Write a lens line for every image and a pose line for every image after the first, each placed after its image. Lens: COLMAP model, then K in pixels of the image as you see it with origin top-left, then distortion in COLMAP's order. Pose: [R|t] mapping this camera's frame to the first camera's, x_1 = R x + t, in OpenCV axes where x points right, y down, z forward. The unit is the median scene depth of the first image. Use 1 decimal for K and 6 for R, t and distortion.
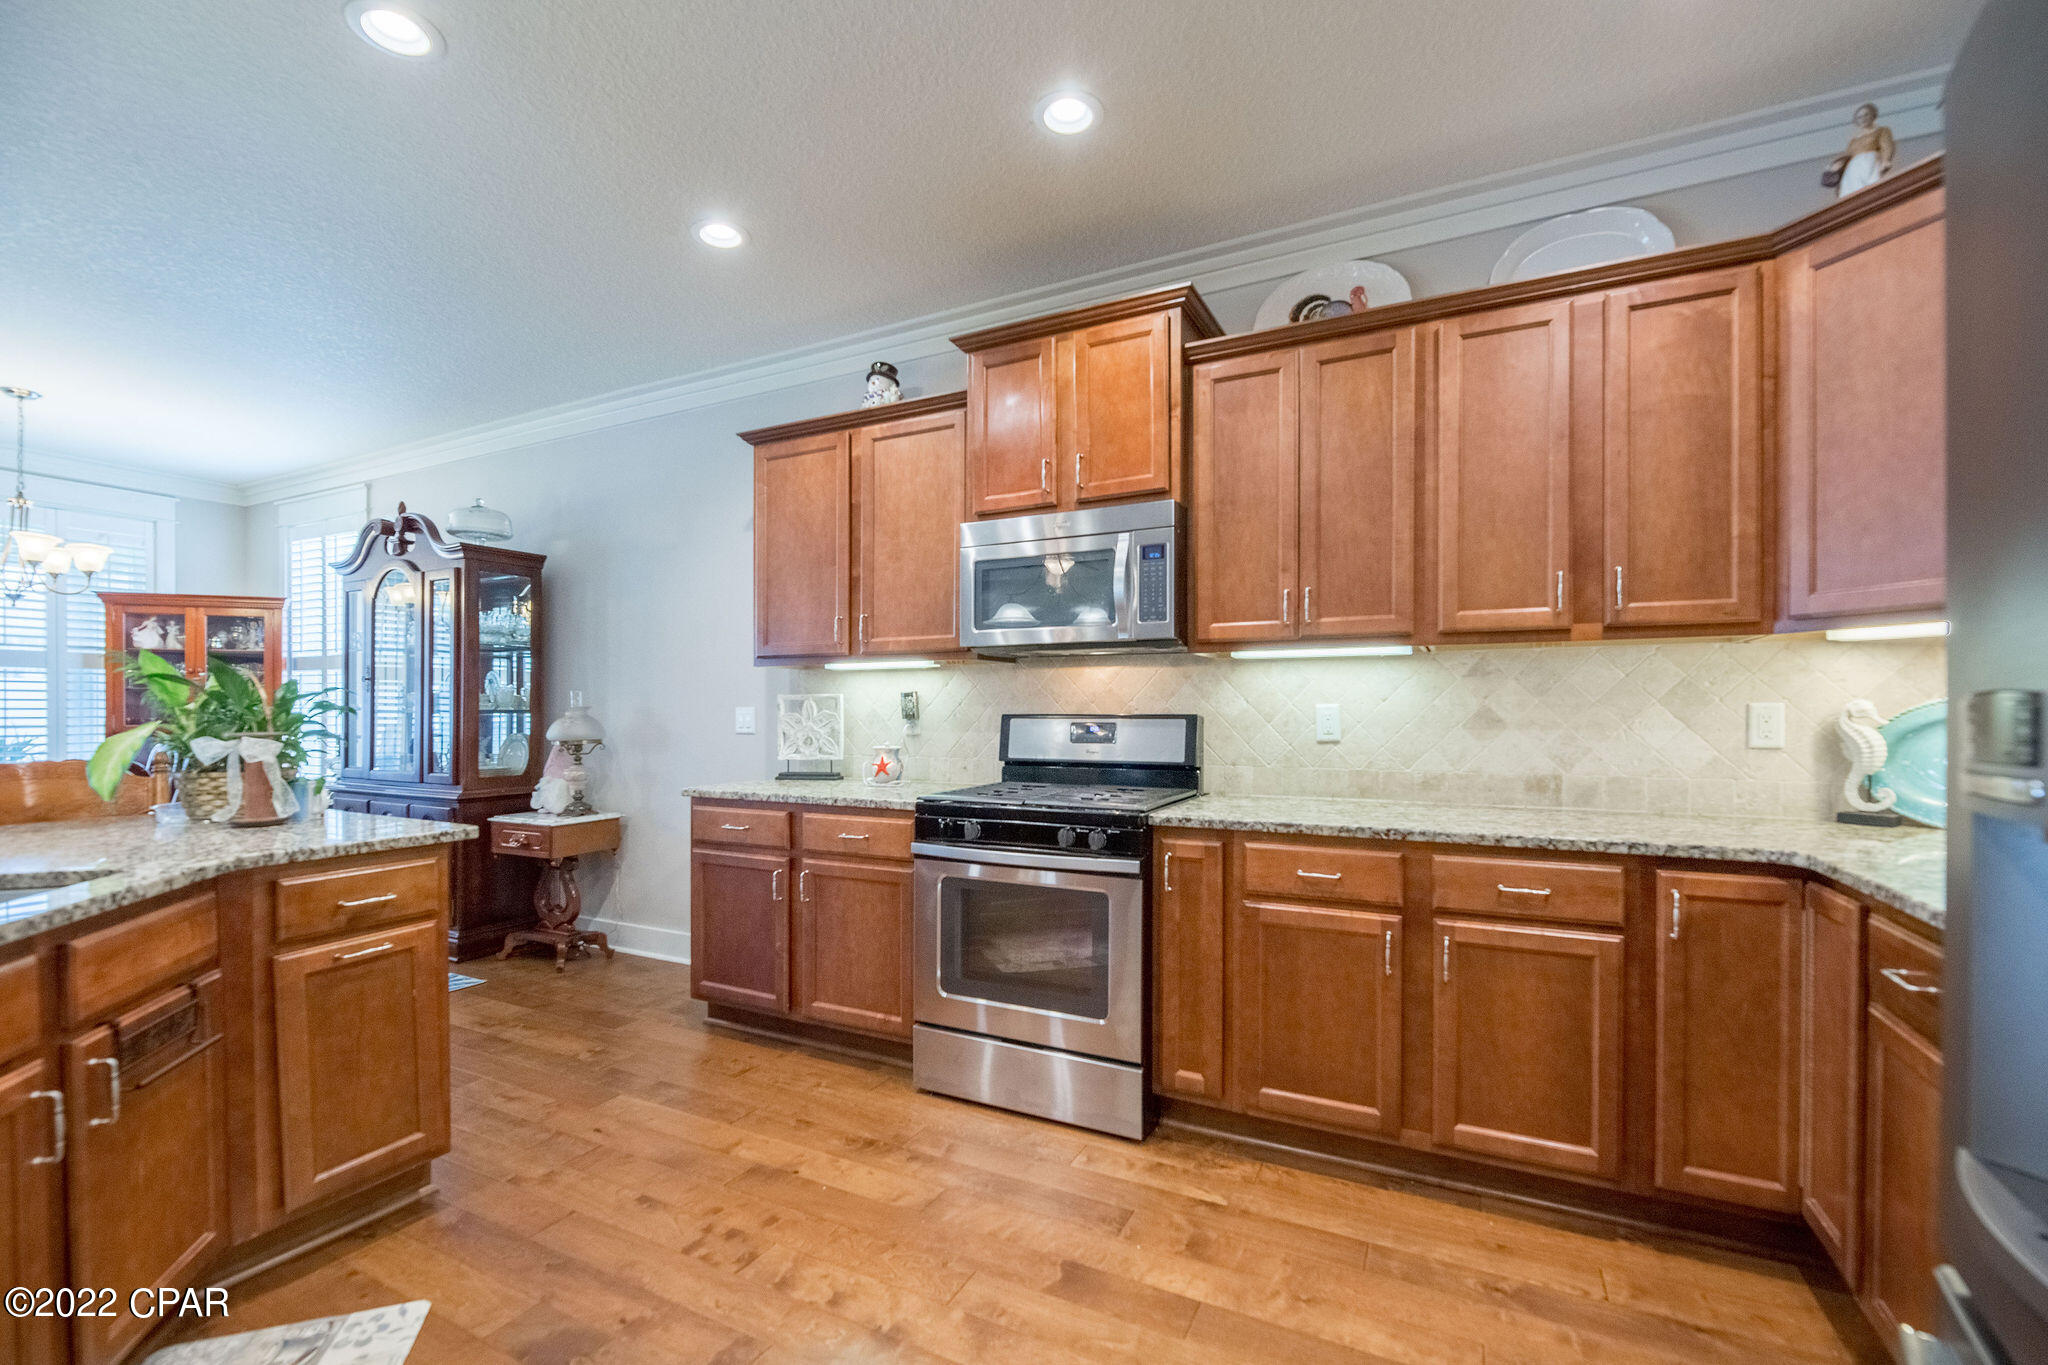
lens RADIAL K [[858.5, 0, 1026.3], [0, 858.5, 708.6], [0, 0, 1]] dist [-0.003934, -0.000467]
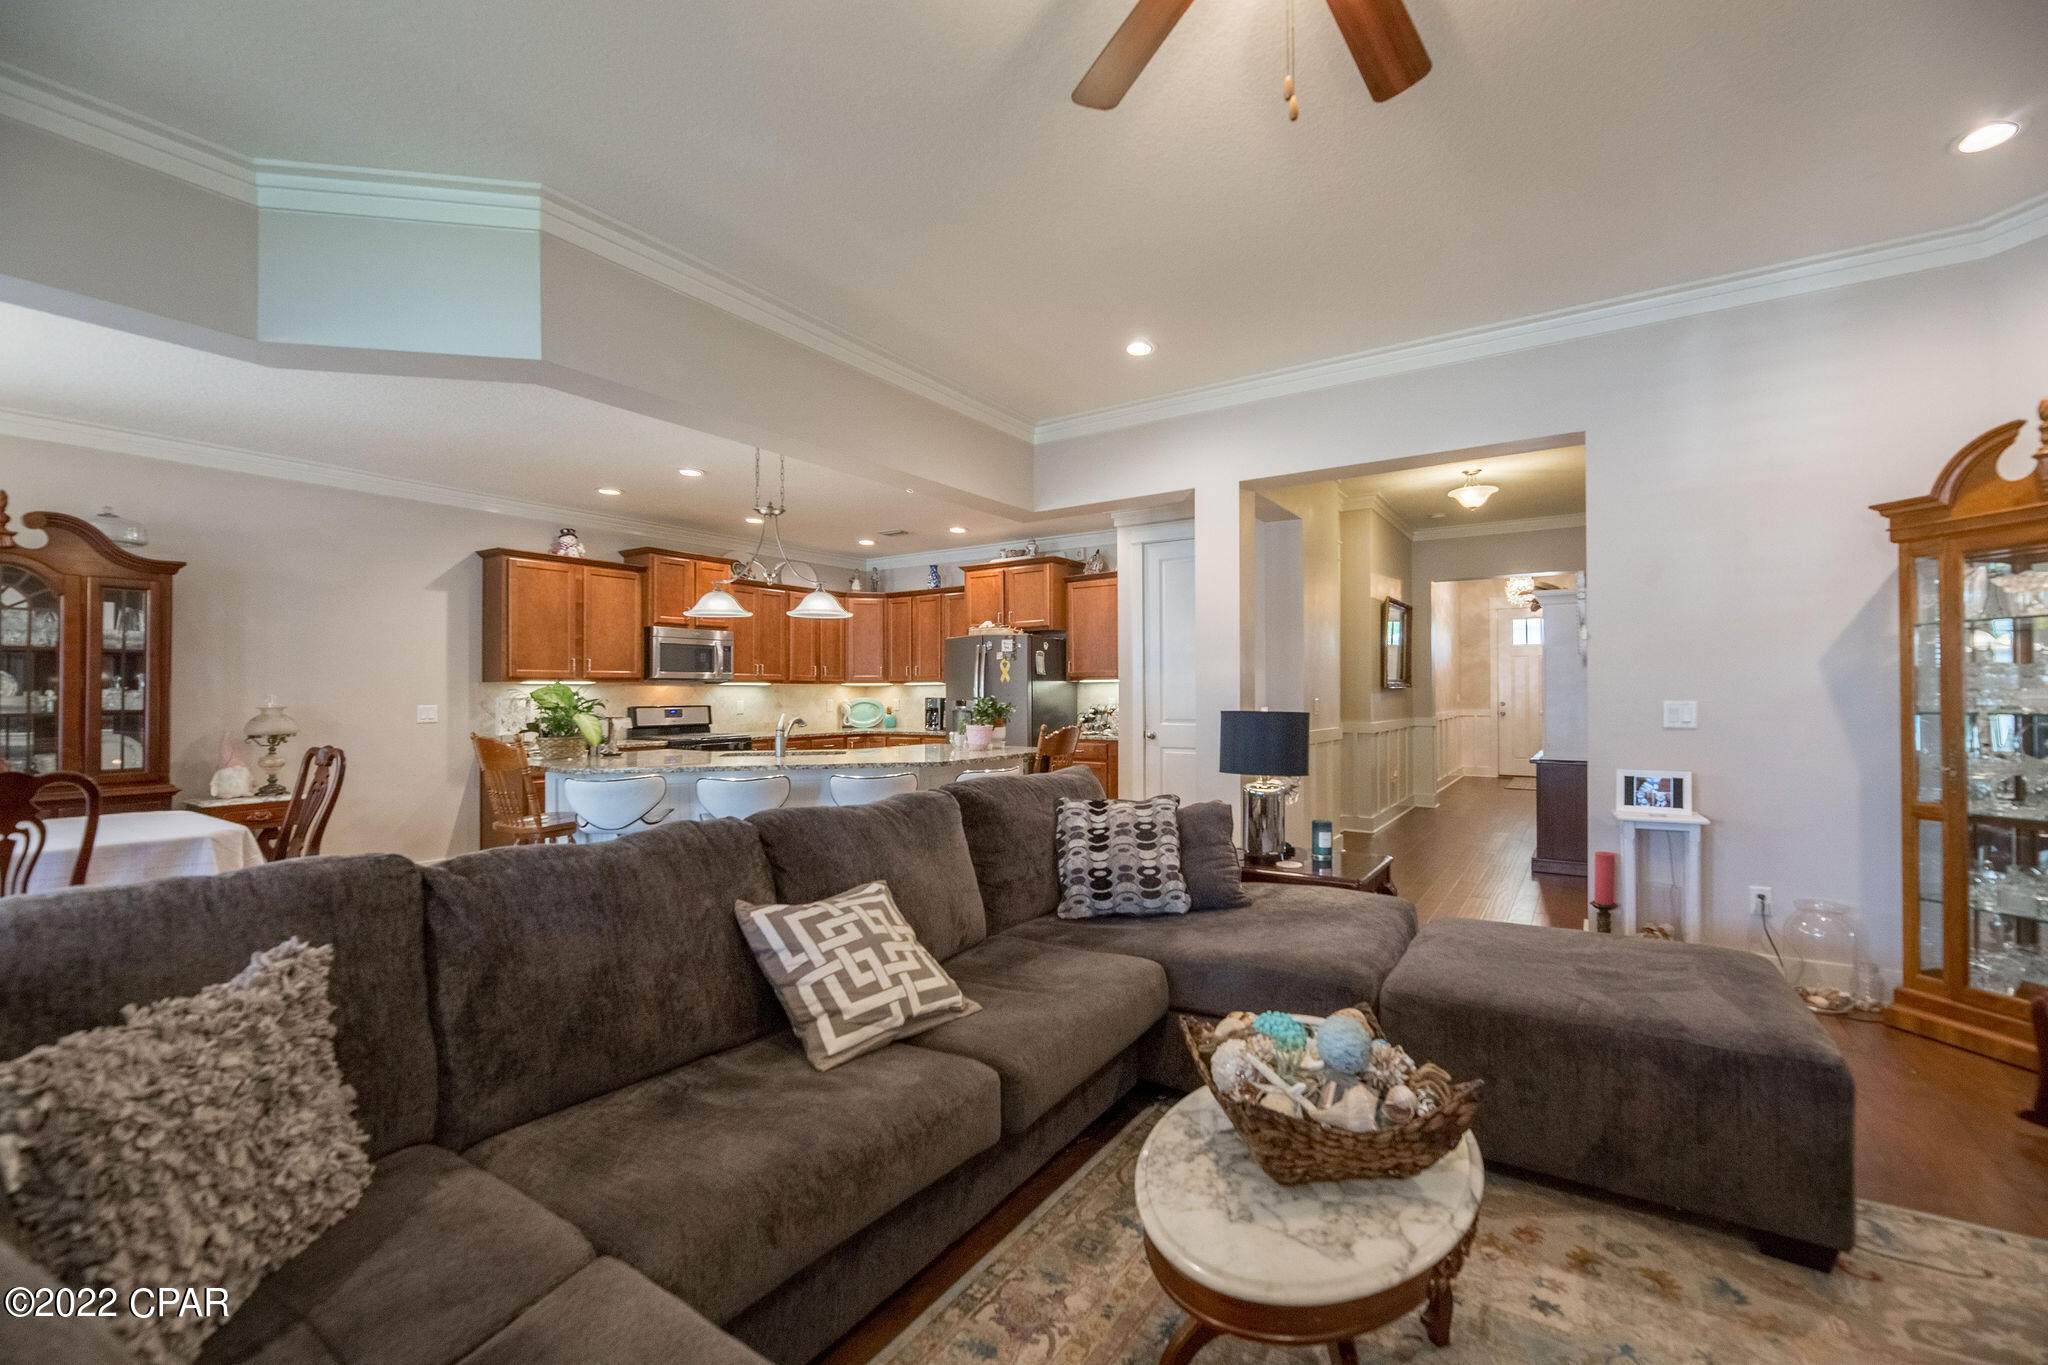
lens RADIAL K [[866.1, 0, 1057.8], [0, 866.1, 680.5], [0, 0, 1]] dist [-0.000288, -0.000179]
pose [[0.101113, 0.016394, 0.994740, -1.969169], [0.006854, 0.999829, -0.017174, -0.013727], [-0.994851, 0.008555, 0.100983, -0.301909]]
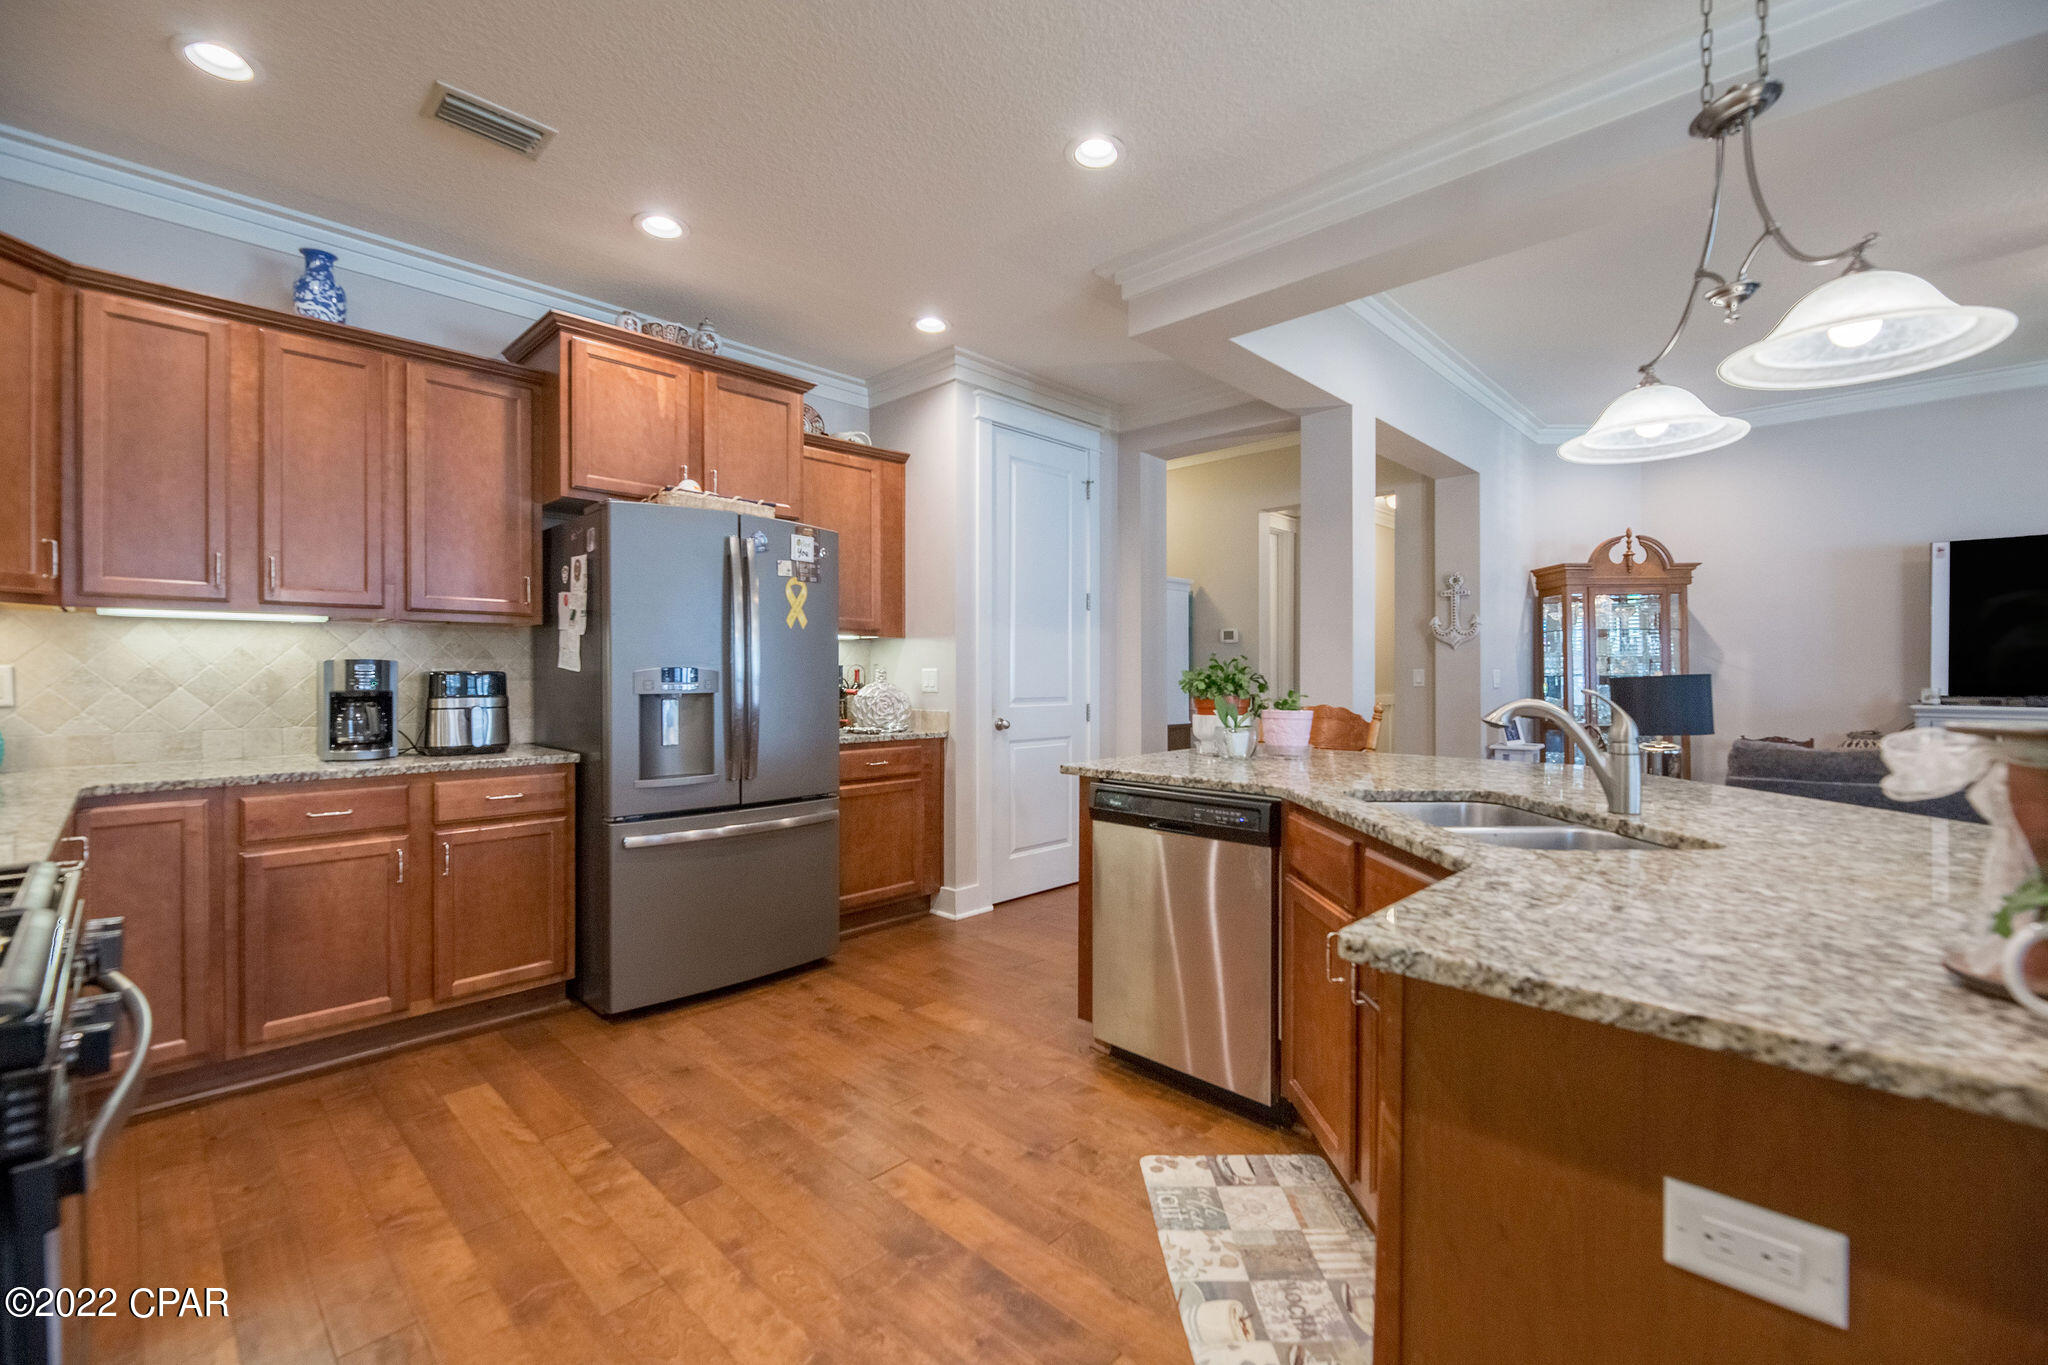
lens RADIAL K [[860.0, 0, 1024.0], [0, 860.0, 682.5], [0, 0, 1]] dist [-0.013271, -0.000298]
pose [[-0.957087, 0.000395, 0.289802, -0.382221], [0.003125, 0.999955, 0.008957, 0.005051], [-0.289785, 0.009479, -0.957045, 0.882147]]
